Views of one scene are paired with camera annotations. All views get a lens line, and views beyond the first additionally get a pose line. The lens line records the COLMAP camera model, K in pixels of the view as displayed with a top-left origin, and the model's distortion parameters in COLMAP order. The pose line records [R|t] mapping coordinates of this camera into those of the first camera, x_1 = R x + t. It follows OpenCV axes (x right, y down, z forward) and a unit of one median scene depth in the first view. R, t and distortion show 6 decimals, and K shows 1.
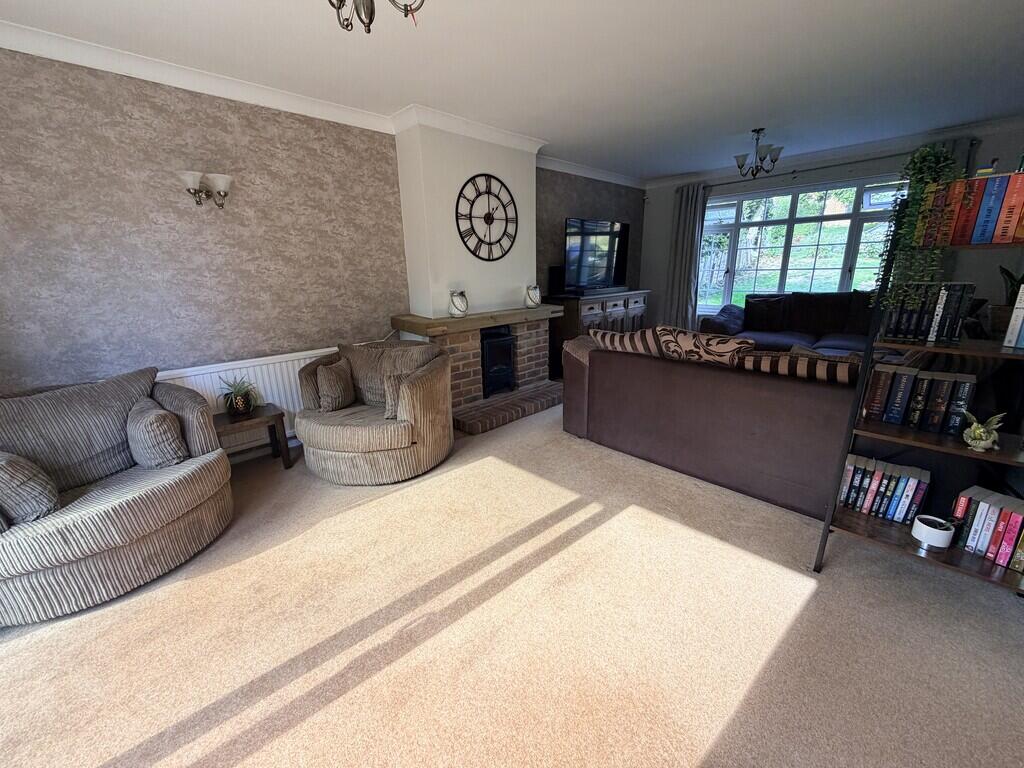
lens RADIAL K [[406.1, 0, 512.0], [0, 406.1, 384.0], [0, 0, 1]] dist [-0.001103, -0.000271]
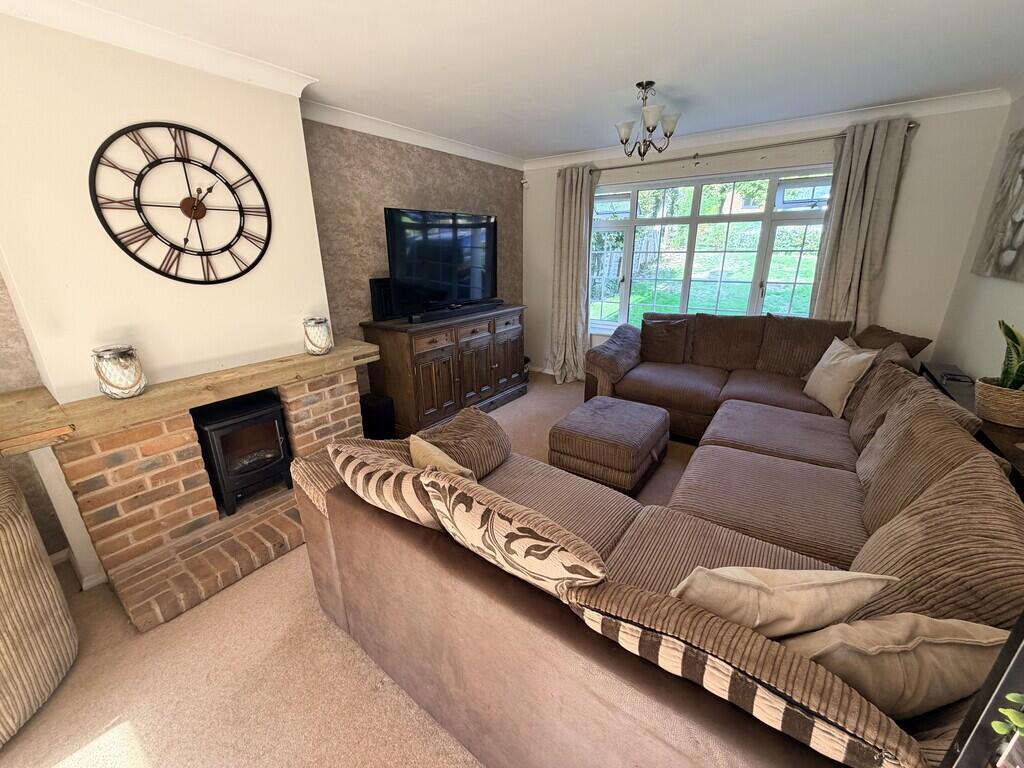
lens RADIAL K [[406.1, 0, 512.0], [0, 406.1, 384.0], [0, 0, 1]] dist [-0.001103, -0.000271]
pose [[0.984522, -0.041544, 0.170268, 0.250096], [0.034768, 0.998488, 0.042585, -0.167255], [-0.171780, -0.036006, 0.984477, 0.354068]]
